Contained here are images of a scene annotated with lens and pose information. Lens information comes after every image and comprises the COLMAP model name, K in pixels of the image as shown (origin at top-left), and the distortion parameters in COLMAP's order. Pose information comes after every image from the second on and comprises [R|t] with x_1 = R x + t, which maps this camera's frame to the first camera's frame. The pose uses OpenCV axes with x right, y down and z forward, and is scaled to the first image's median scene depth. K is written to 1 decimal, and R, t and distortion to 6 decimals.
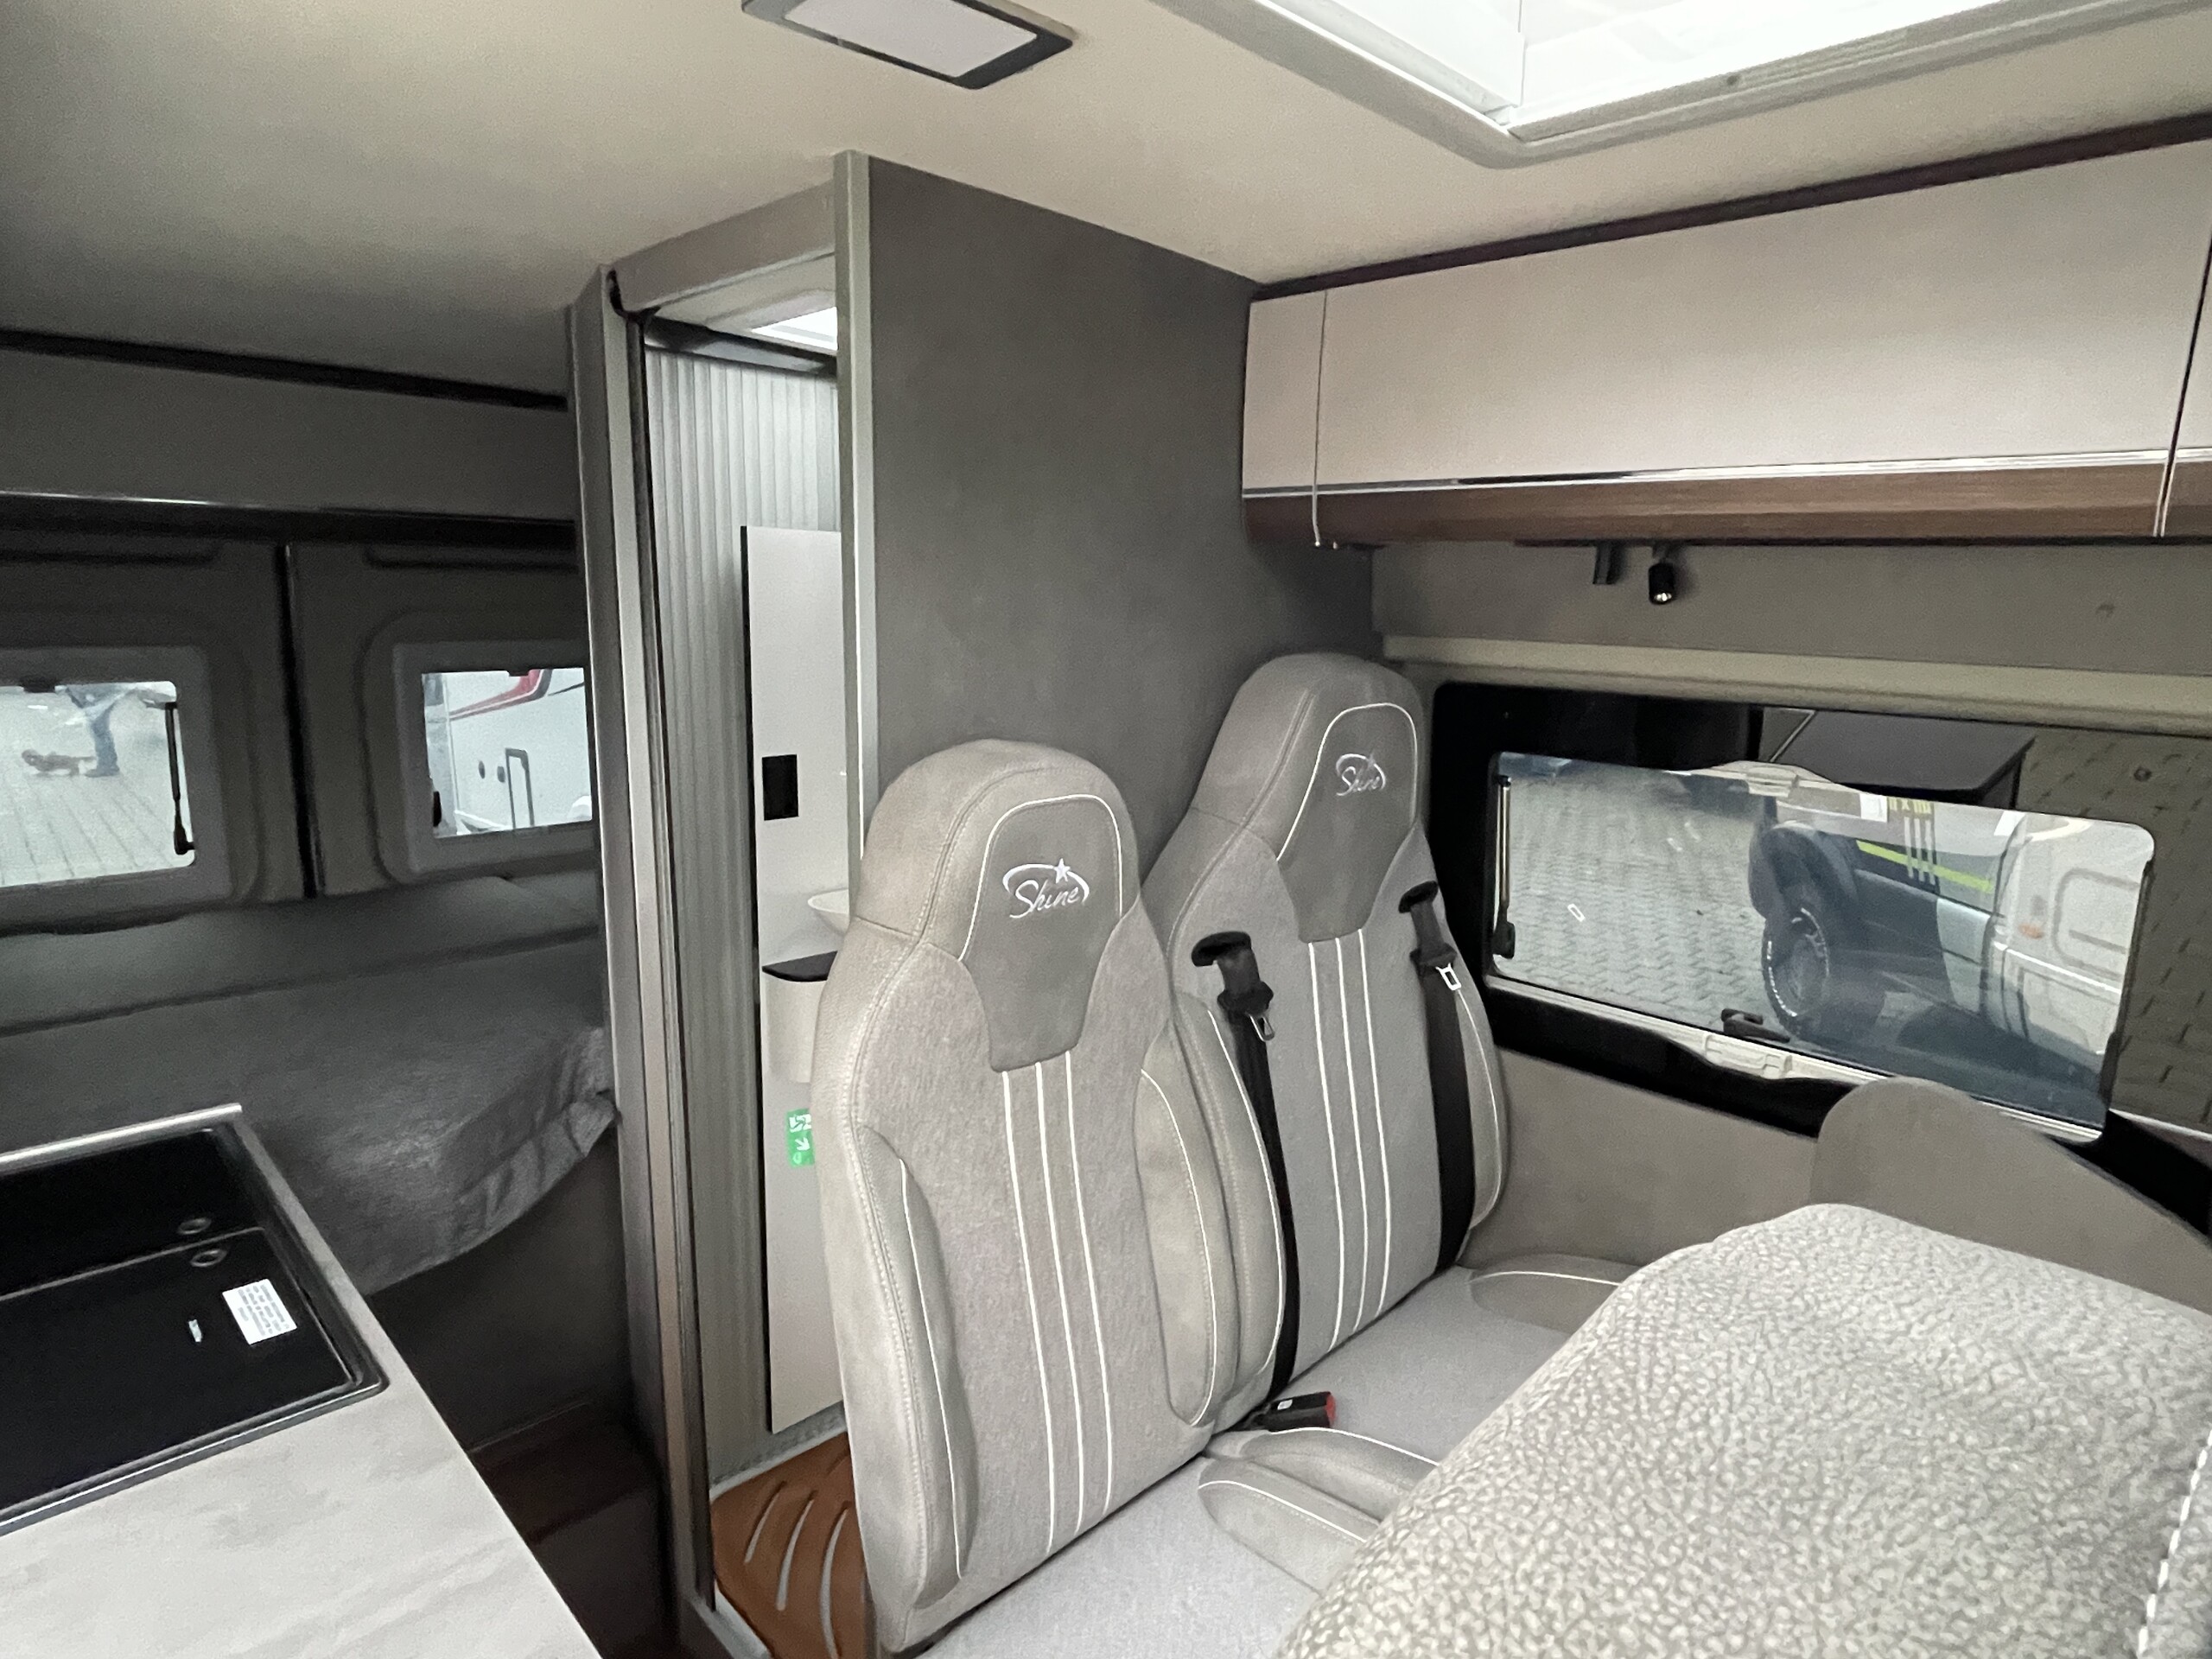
lens RADIAL K [[1259.7, 0, 1095.3], [0, 1259.7, 830.1], [0, 0, 1]] dist [-0.024672, 0.019933]
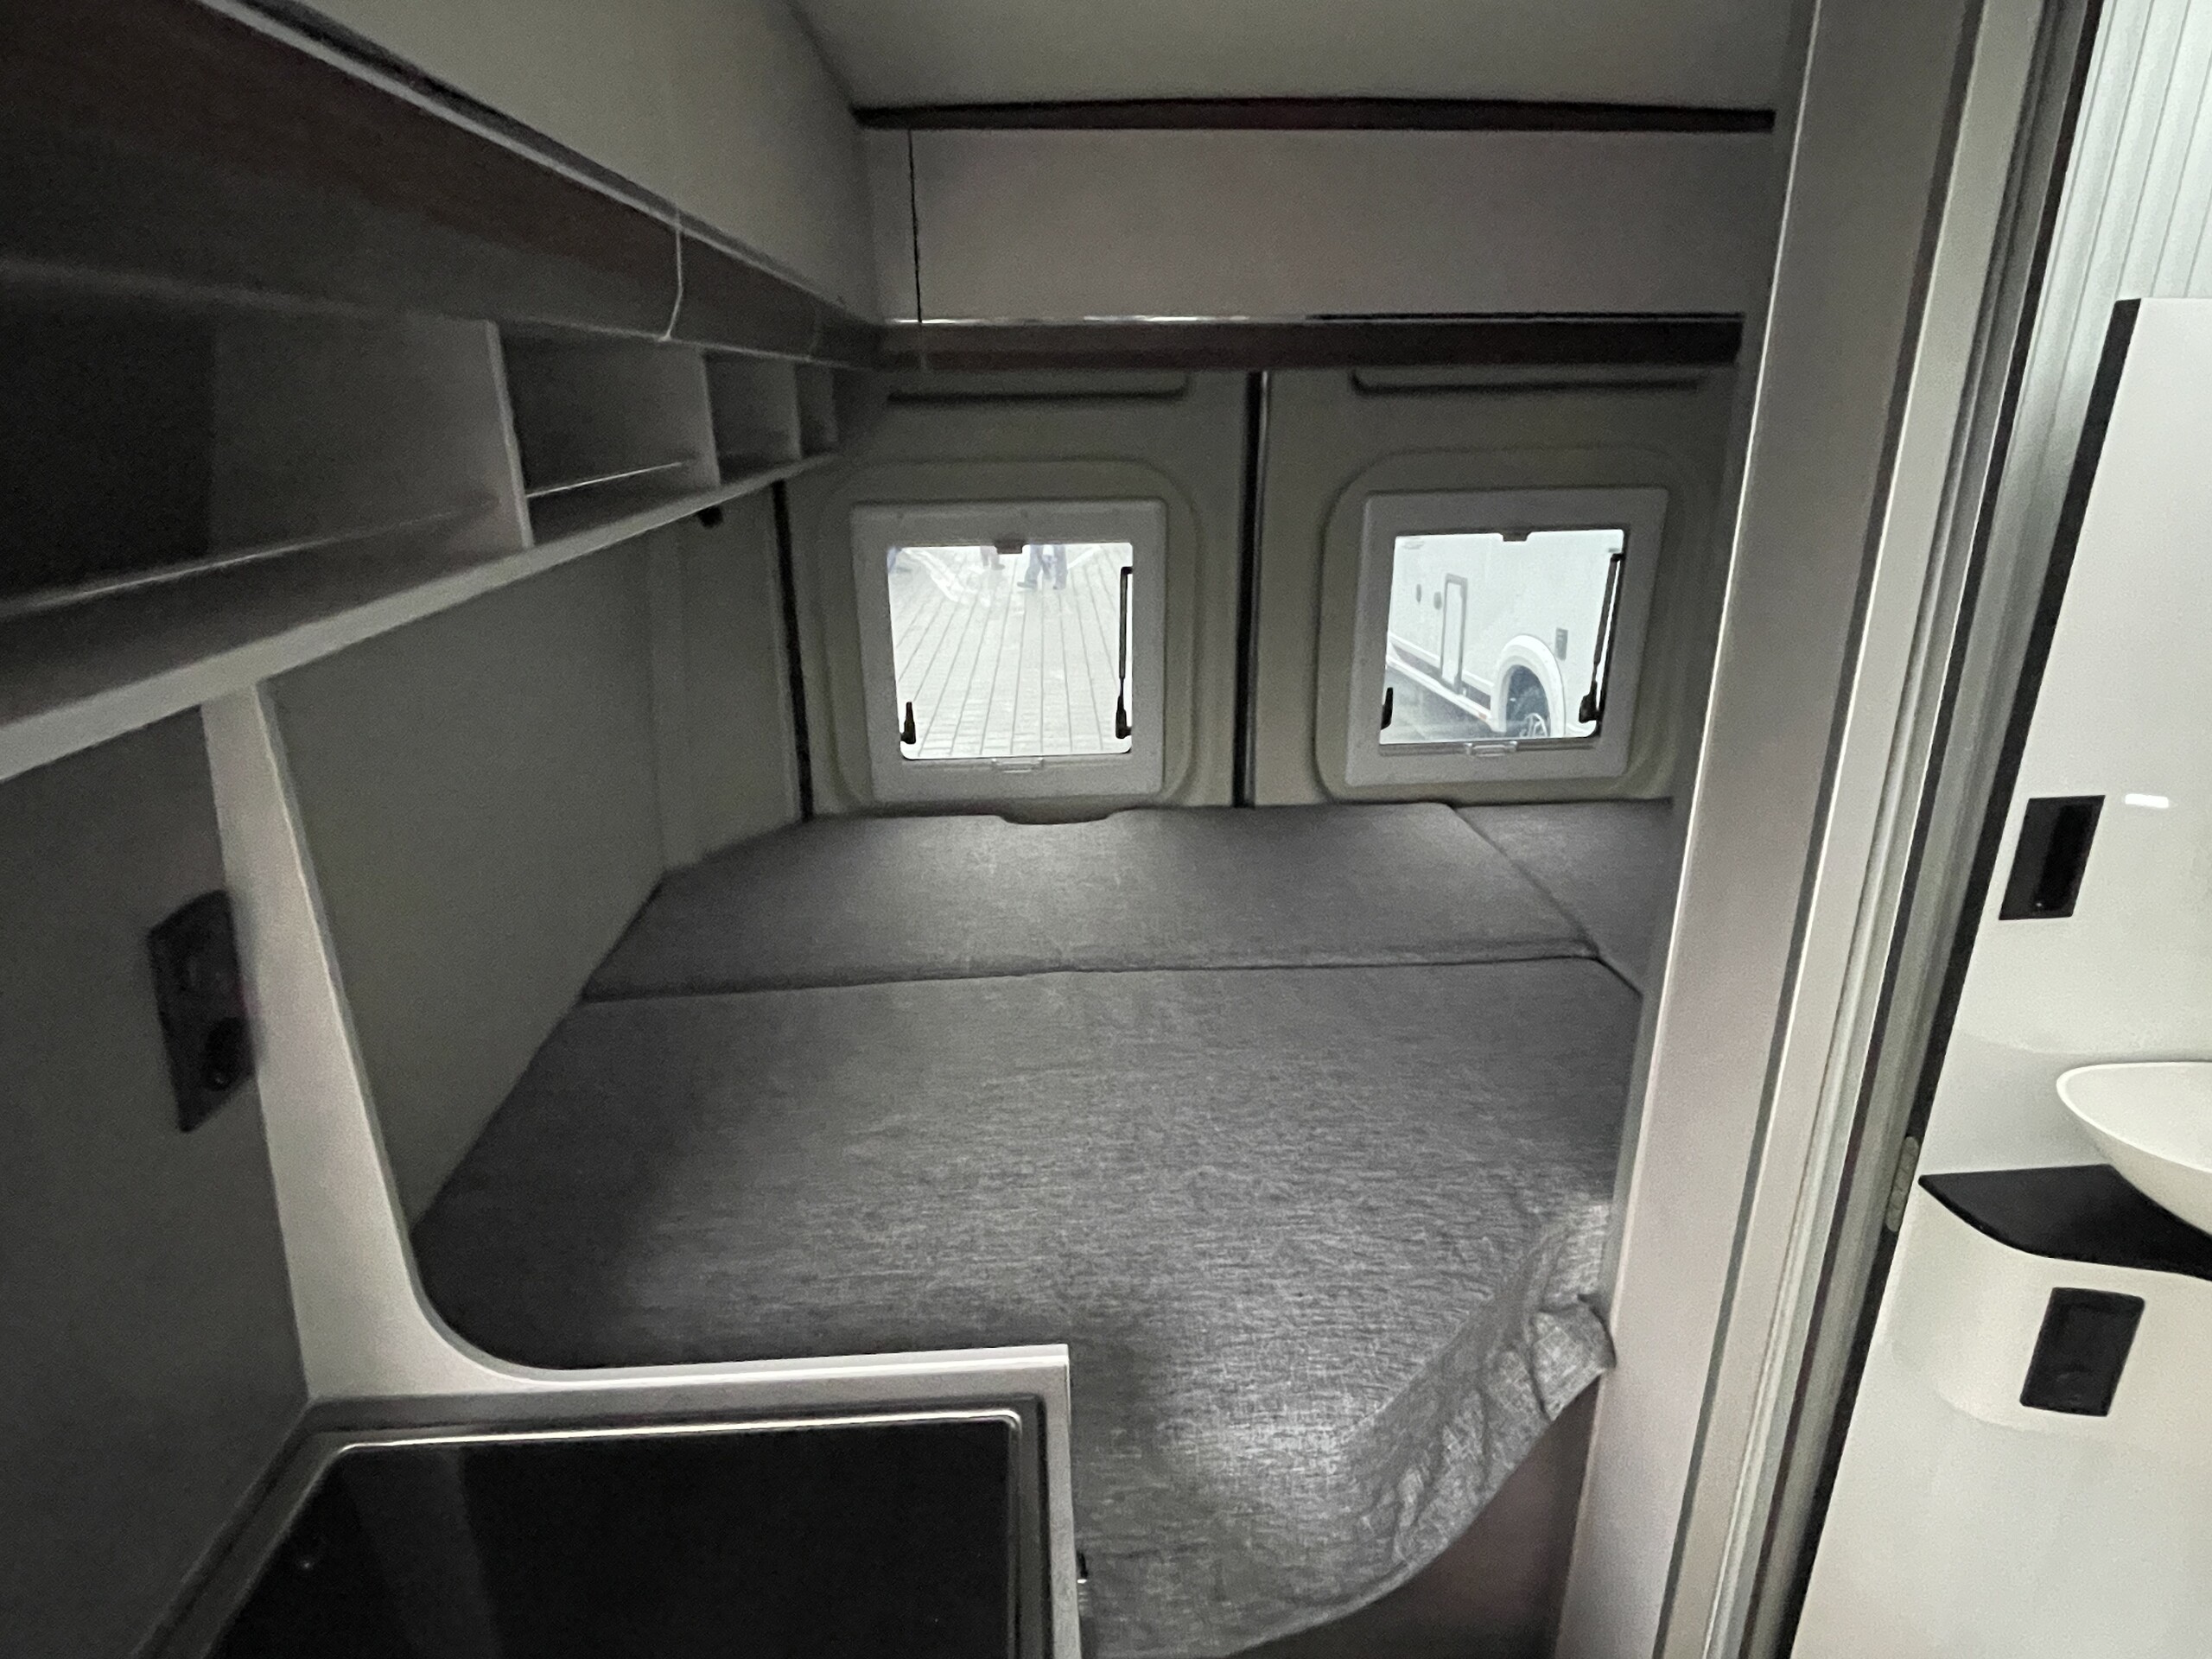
lens RADIAL K [[1228.4, 0, 1091.0], [0, 1228.4, 832.6], [0, 0, 1]] dist [0.018691, -0.016790]
pose [[0.762072, 0.194540, -0.617576, -0.326648], [-0.094938, 0.977060, 0.190630, -0.136285], [0.640495, -0.086642, 0.763059, 0.528742]]
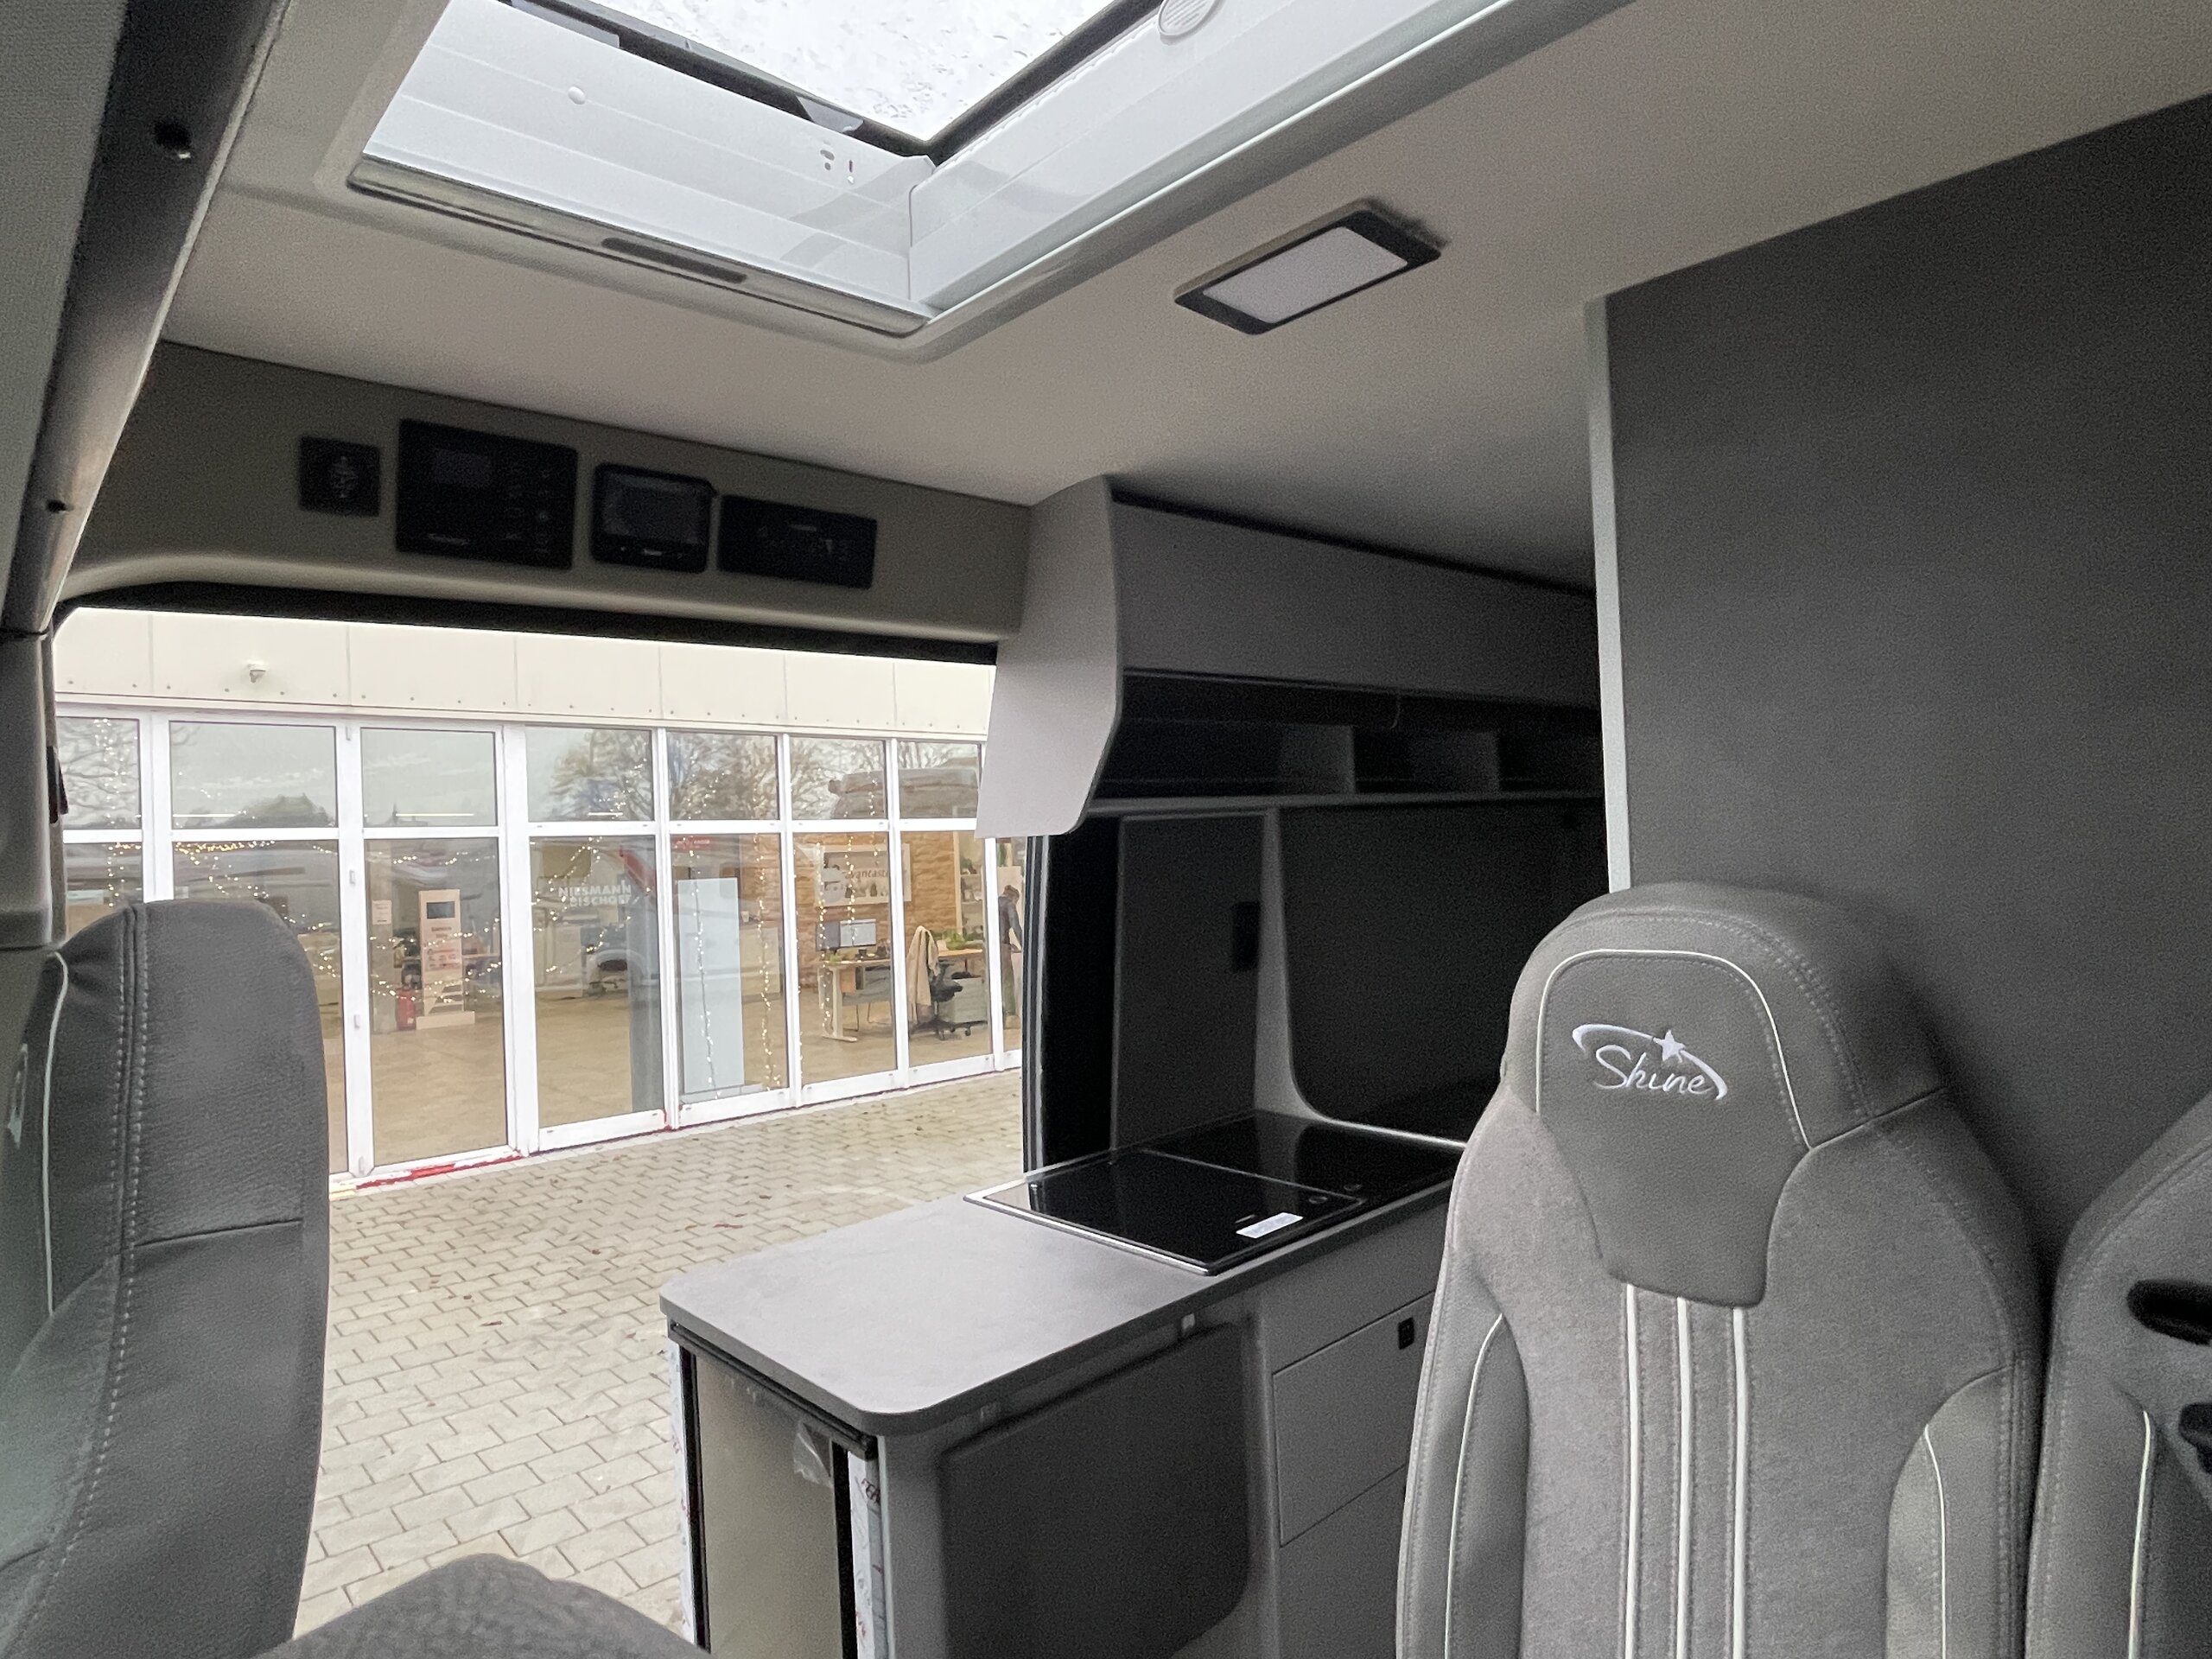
lens RADIAL K [[1247.3, 0, 1106.0], [0, 1247.3, 829.5], [0, 0, 1]] dist [0.007822, -0.019294]
pose [[-0.018115, -0.021587, -0.999603, 0.603526], [-0.143313, 0.989499, -0.018772, -0.029102], [0.989512, 0.142916, -0.021018, 0.512050]]
